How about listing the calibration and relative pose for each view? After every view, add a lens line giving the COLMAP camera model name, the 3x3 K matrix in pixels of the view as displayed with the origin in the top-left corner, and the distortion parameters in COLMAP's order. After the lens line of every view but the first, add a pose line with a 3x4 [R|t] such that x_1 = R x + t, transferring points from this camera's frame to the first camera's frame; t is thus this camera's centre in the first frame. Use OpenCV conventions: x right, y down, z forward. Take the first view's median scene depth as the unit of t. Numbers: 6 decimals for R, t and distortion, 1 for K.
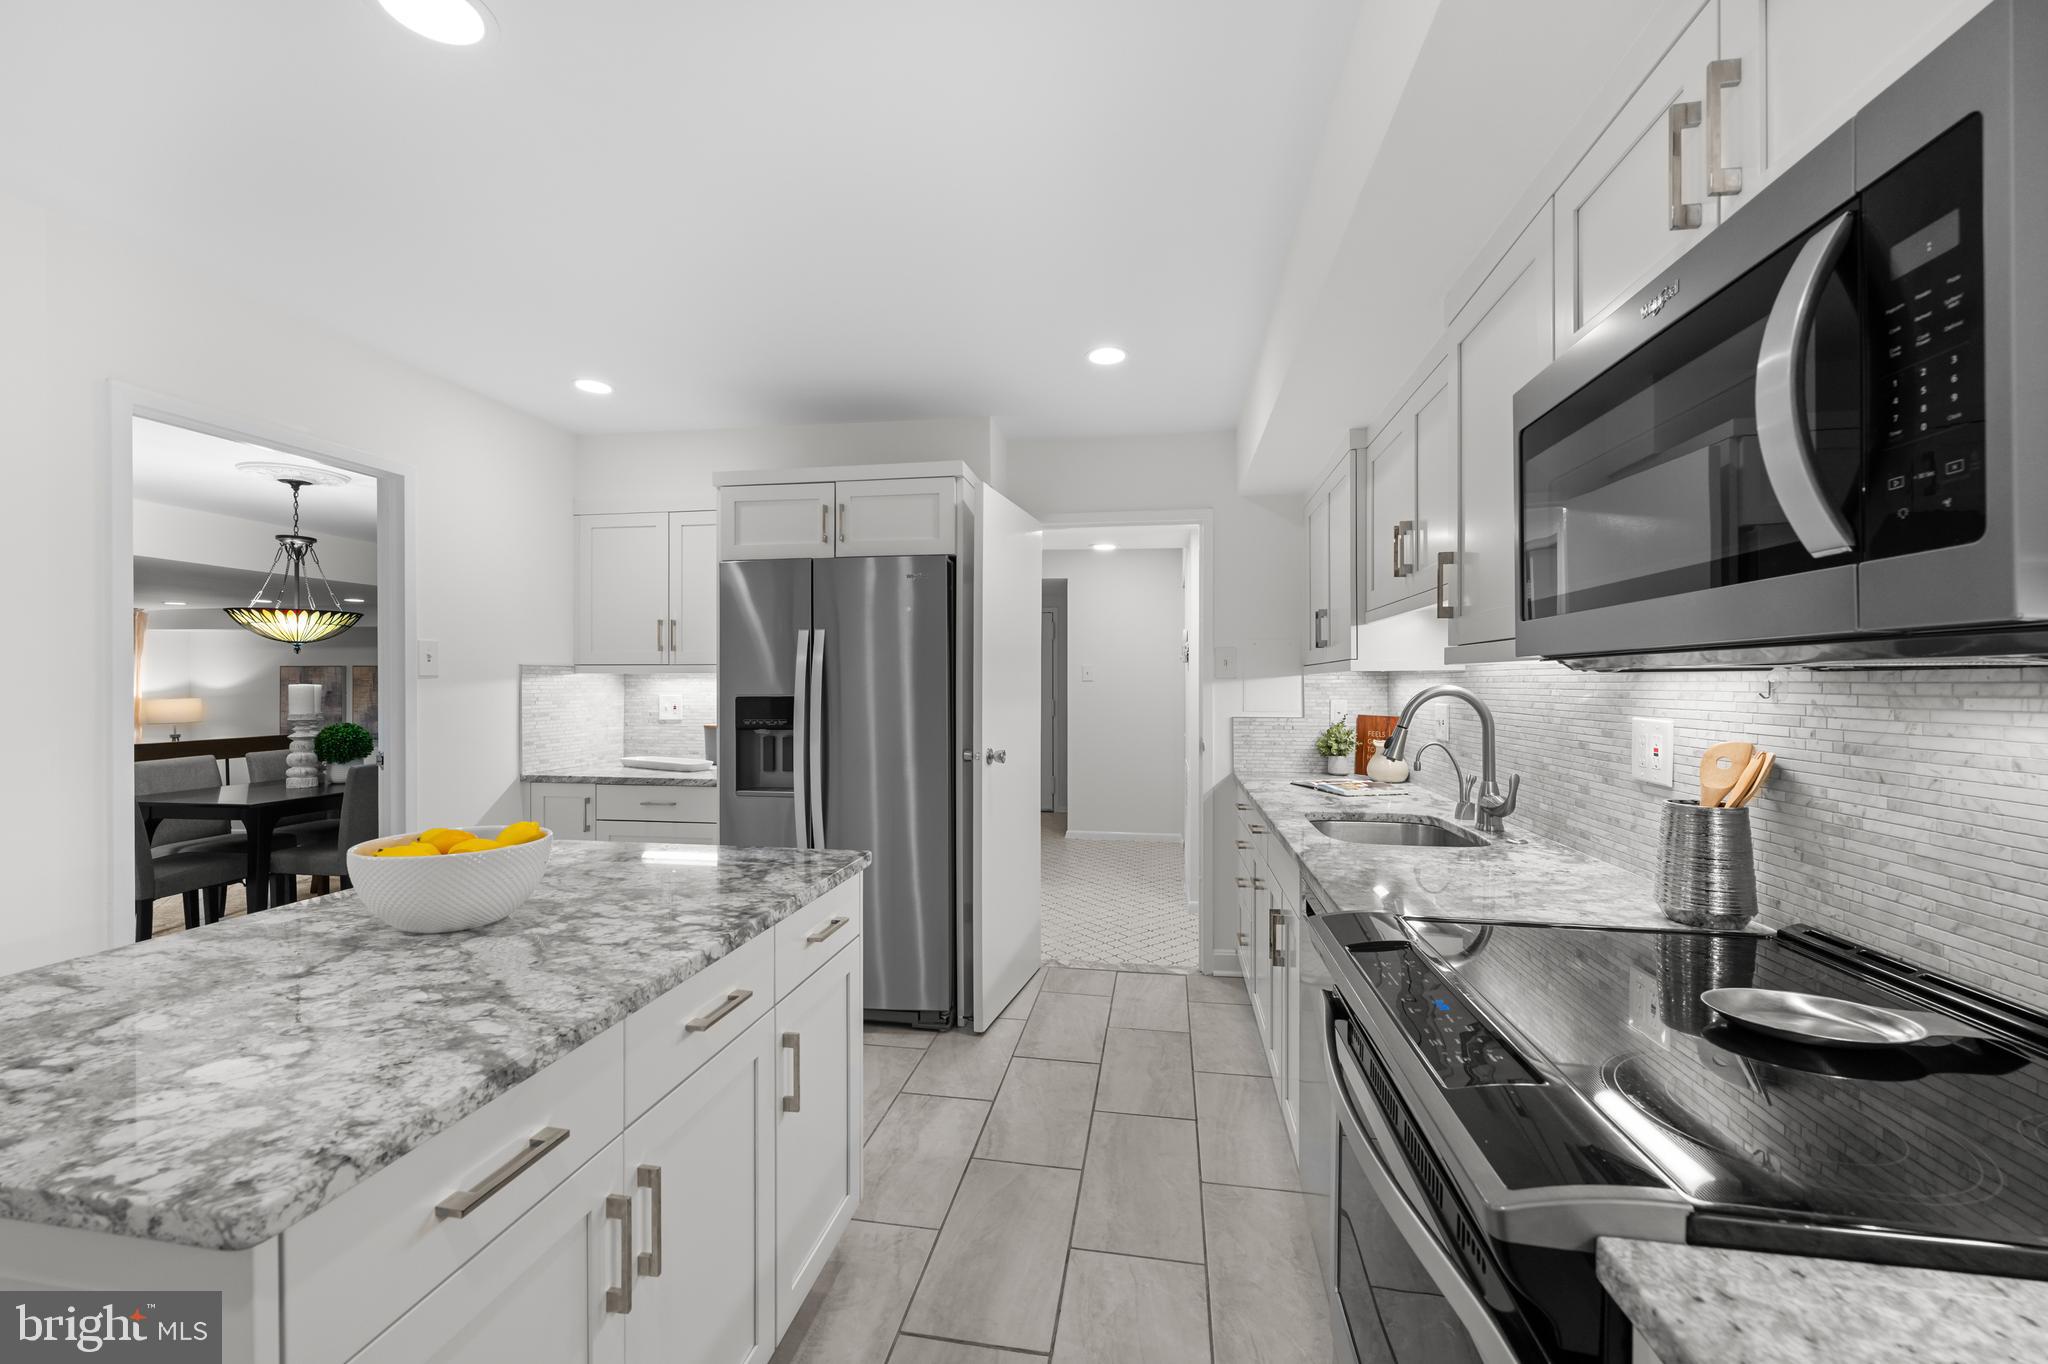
lens RADIAL K [[810.1, 0, 1020.1], [0, 810.1, 689.0], [0, 0, 1]] dist [0.002145, -0.000264]
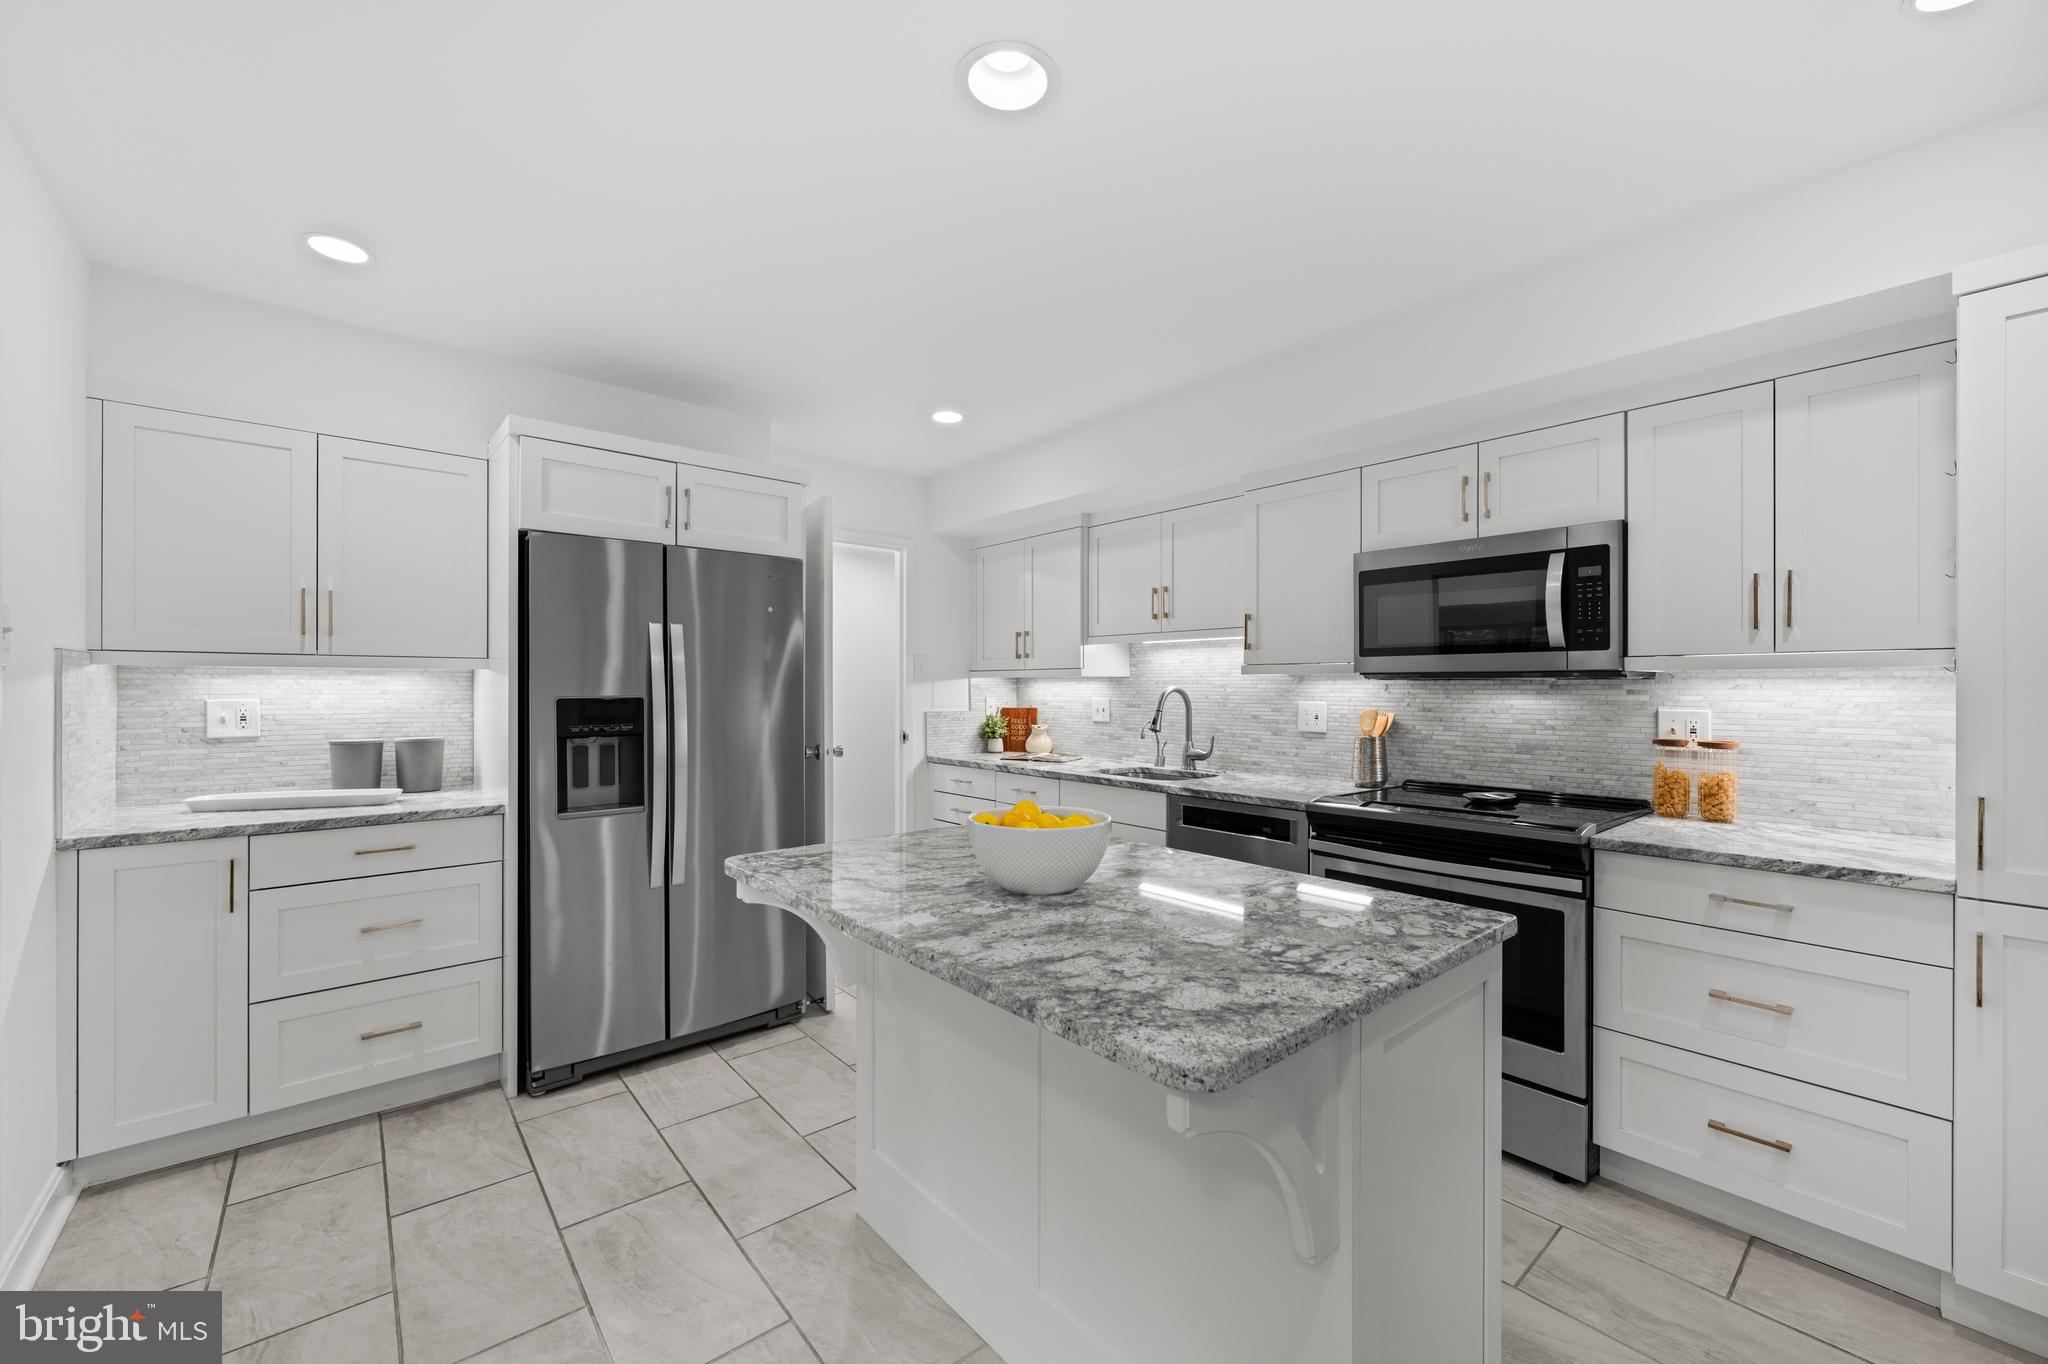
lens RADIAL K [[810.1, 0, 1019.3], [0, 810.1, 690.7], [0, 0, 1]] dist [0.002145, -0.000264]
pose [[0.640987, -0.002903, 0.767546, -1.245634], [0.002926, 0.999995, 0.001339, 0.002665], [-0.767546, 0.001388, 0.640993, 0.213405]]
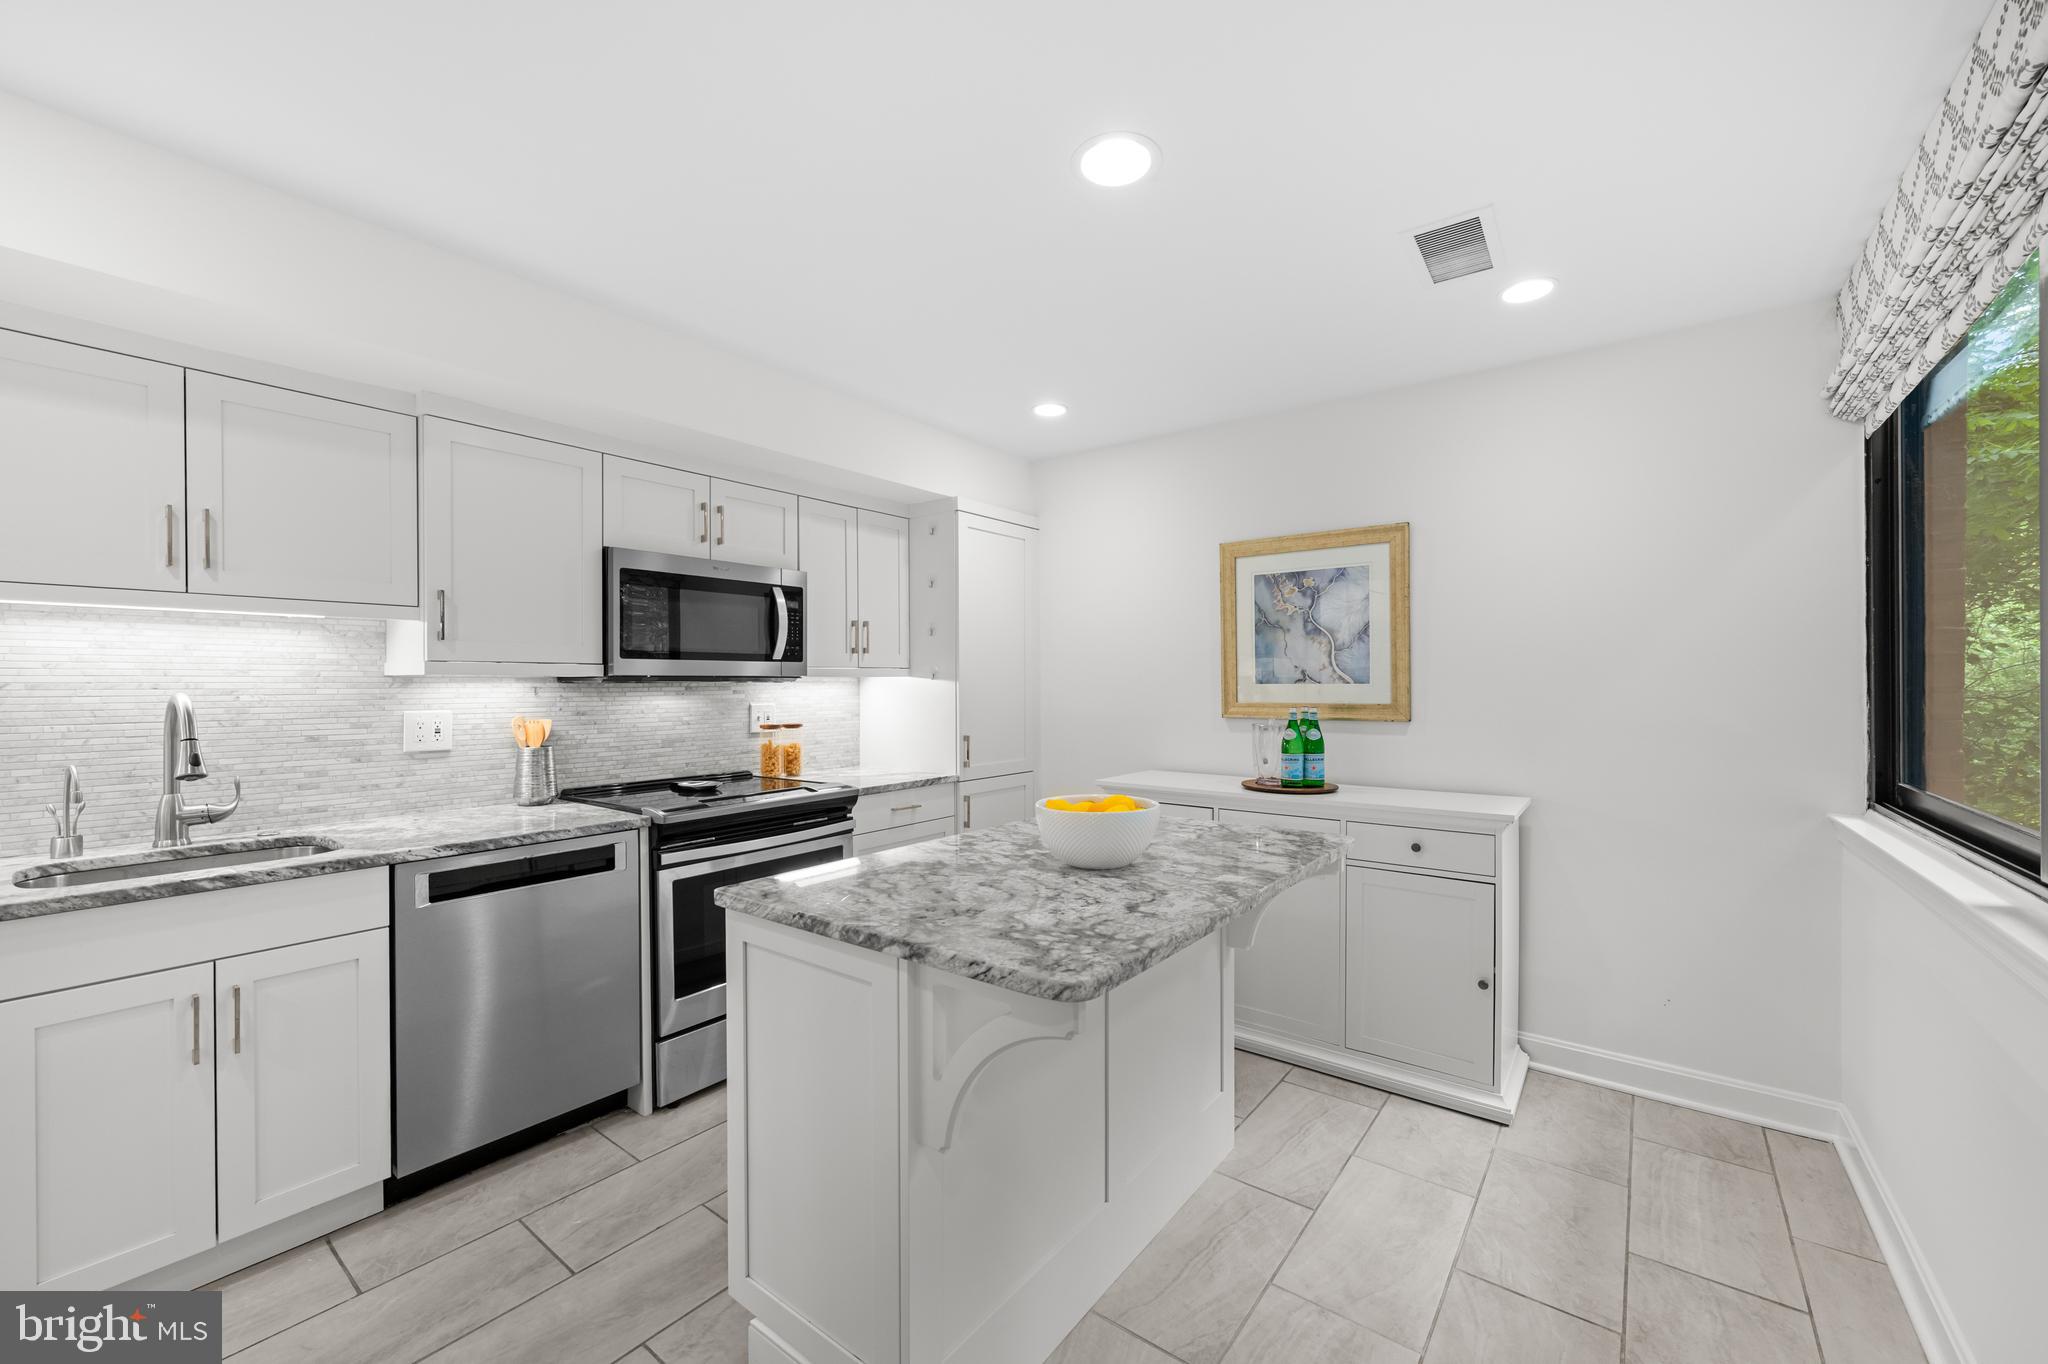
lens RADIAL K [[810.1, 0, 1018.2], [0, 810.1, 679.2], [0, 0, 1]] dist [0.002145, -0.000264]
pose [[-0.881831, 0.010462, 0.471449, -0.938636], [0.010867, 0.999939, -0.001863, -0.009860], [-0.471439, 0.003480, -0.881892, 1.735908]]
